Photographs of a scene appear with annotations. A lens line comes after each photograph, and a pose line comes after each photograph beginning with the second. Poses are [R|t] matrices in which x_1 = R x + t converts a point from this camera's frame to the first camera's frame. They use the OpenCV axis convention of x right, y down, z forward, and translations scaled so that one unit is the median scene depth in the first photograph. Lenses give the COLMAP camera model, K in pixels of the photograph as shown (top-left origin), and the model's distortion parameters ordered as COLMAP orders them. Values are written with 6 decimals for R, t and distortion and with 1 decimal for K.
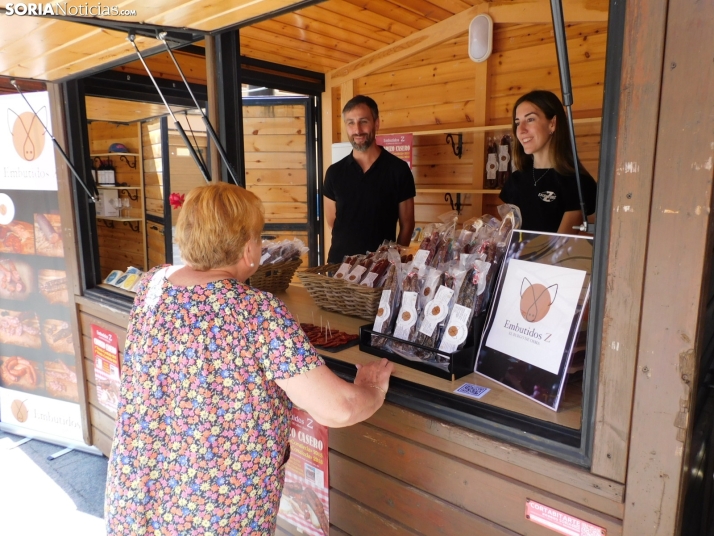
lens RADIAL K [[504.4, 0, 357.0], [0, 504.4, 268.0], [0, 0, 1]] dist [0.001866, 0.001489]
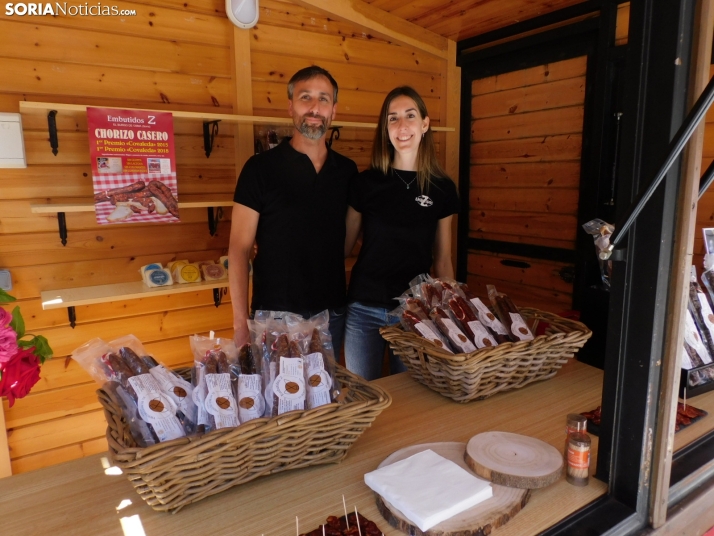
lens RADIAL K [[504.4, 0, 357.0], [0, 504.4, 268.0], [0, 0, 1]] dist [0.001866, 0.001489]
pose [[0.296480, -0.146615, 0.943718, -0.442153], [0.188305, 0.977722, 0.092740, -0.101442], [-0.936291, 0.150211, 0.317484, 0.652293]]
